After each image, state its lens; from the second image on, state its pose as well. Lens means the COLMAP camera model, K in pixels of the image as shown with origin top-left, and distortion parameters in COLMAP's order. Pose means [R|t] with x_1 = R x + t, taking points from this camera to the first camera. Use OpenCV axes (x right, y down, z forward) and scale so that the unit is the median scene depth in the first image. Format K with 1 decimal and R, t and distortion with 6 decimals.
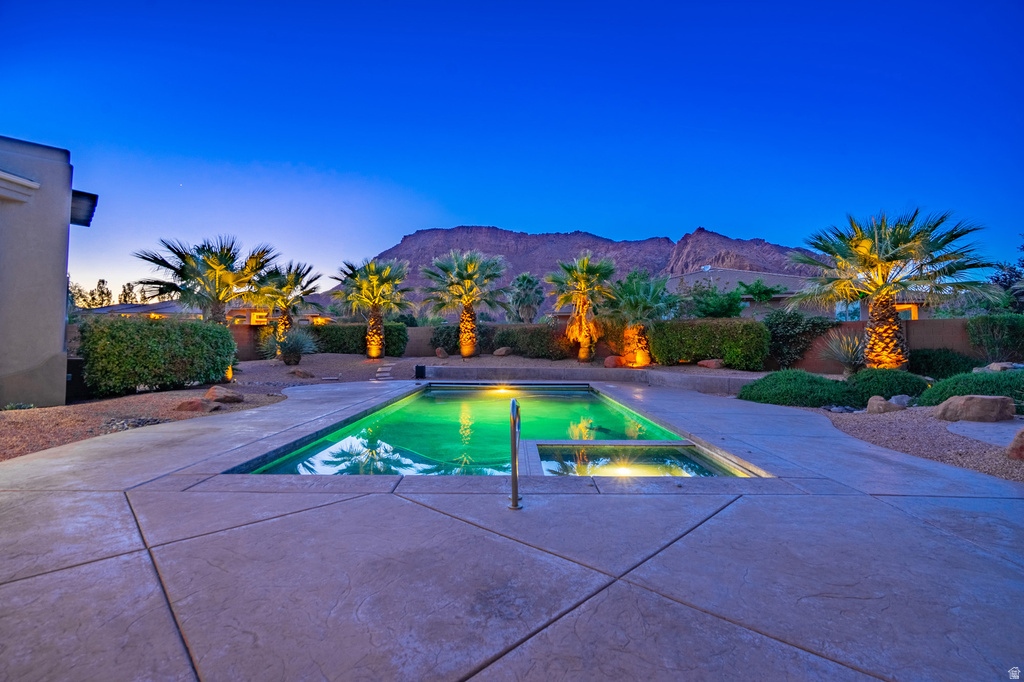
lens RADIAL K [[463.4, 0, 520.6], [0, 463.4, 337.0], [0, 0, 1]] dist [-0.001260, -0.000548]
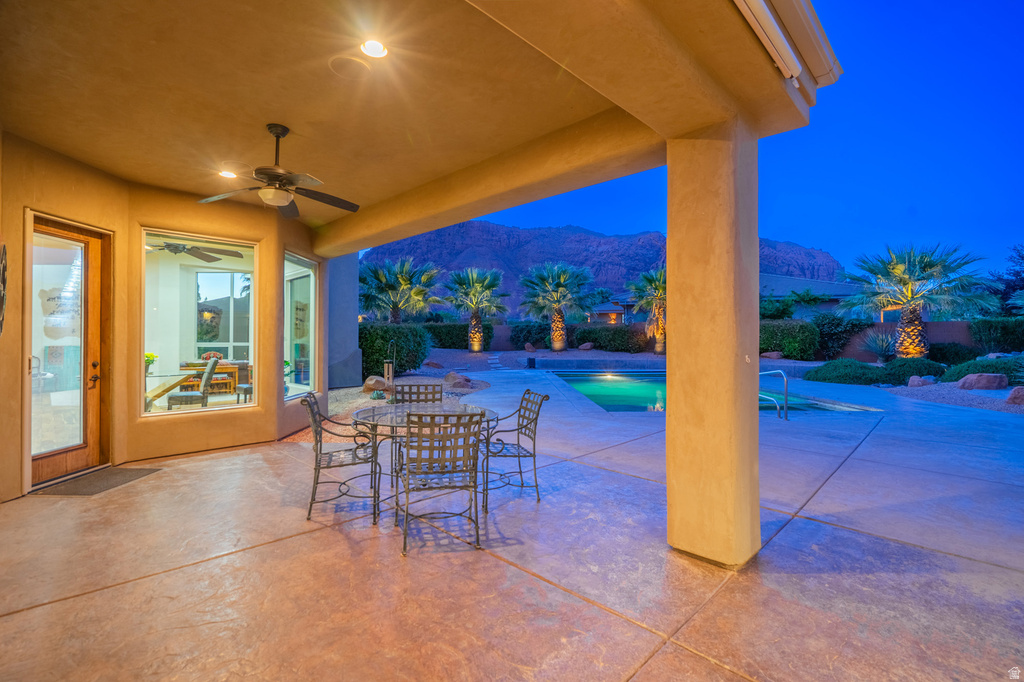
lens RADIAL K [[463.4, 0, 513.3], [0, 463.4, 343.3], [0, 0, 1]] dist [-0.001260, -0.000548]
pose [[0.999898, -0.004533, 0.013534, -0.407948], [0.004154, 0.999603, 0.027856, -0.017982], [-0.013654, -0.027797, 0.999520, -0.352022]]
